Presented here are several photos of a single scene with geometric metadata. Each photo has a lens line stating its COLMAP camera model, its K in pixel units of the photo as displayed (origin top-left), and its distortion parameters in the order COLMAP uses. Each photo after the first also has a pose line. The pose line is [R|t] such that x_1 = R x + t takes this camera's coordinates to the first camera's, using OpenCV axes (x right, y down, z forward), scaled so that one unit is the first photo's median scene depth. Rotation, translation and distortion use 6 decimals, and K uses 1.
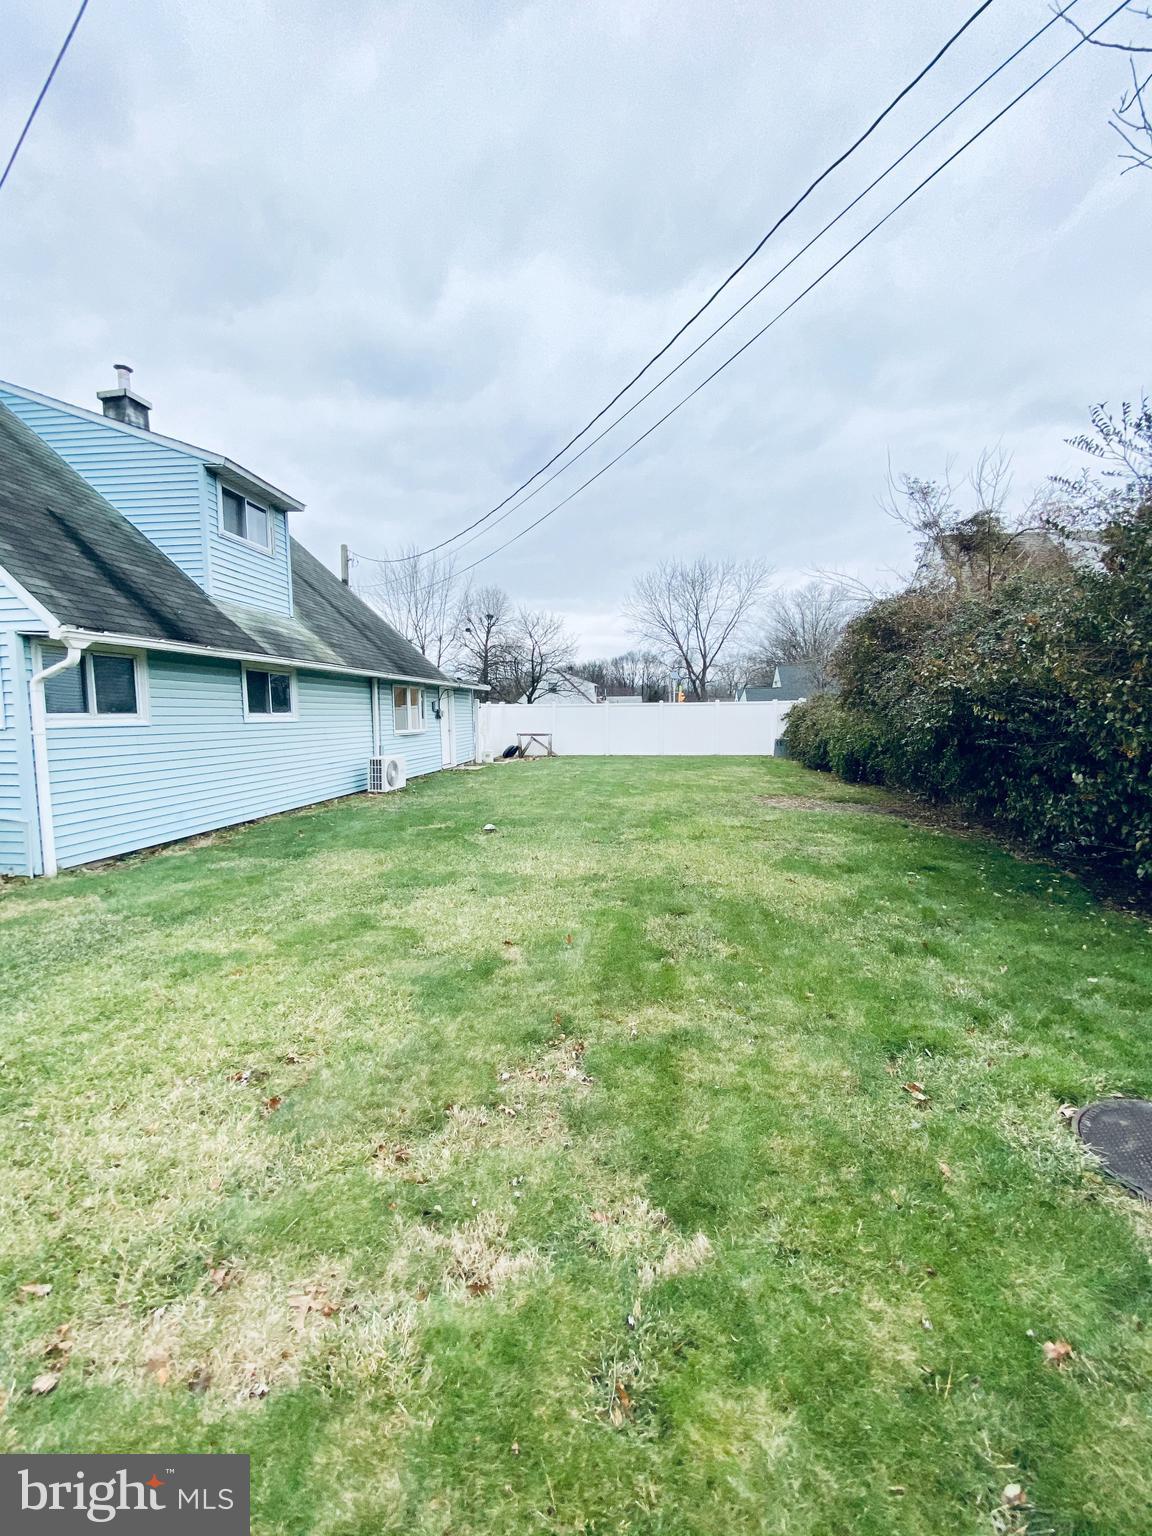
lens RADIAL K [[609.0, 0, 578.9], [0, 609.0, 764.5], [0, 0, 1]] dist [0.000161, -0.014065]
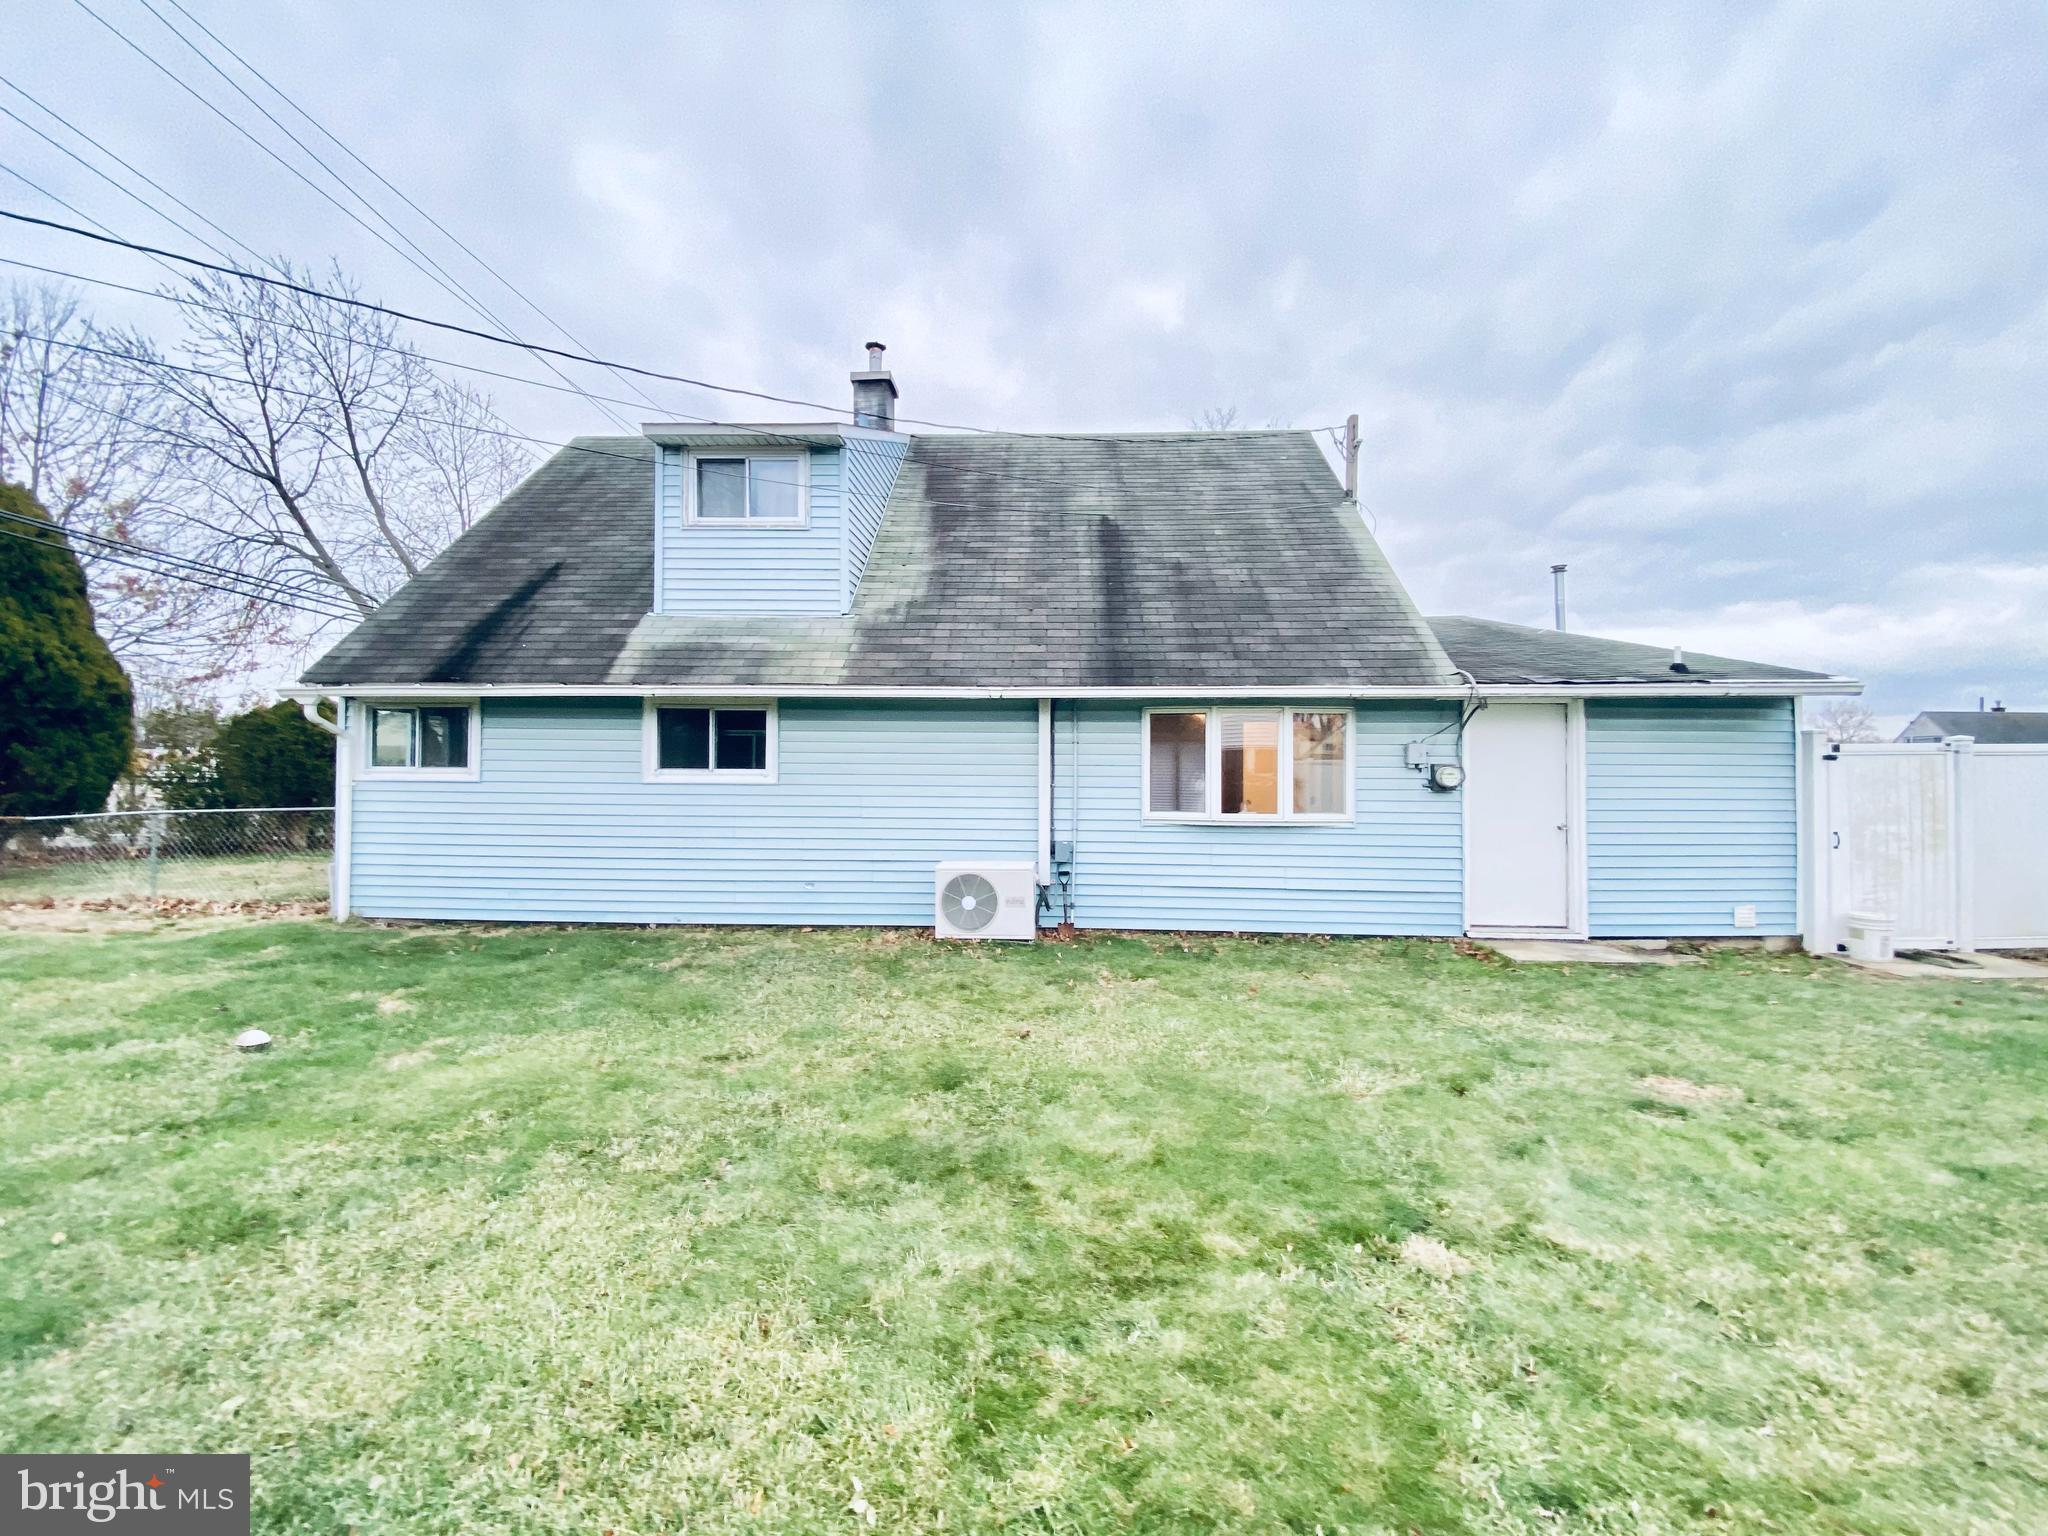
lens RADIAL K [[812.0, 0, 1012.9], [0, 812.0, 758.8], [0, 0, 1]] dist [0.000161, -0.014065]
pose [[0.079380, -0.012606, -0.996765, 0.409441], [-0.086868, 0.996029, -0.019514, -0.112029], [0.993052, 0.088136, 0.077970, 1.321713]]
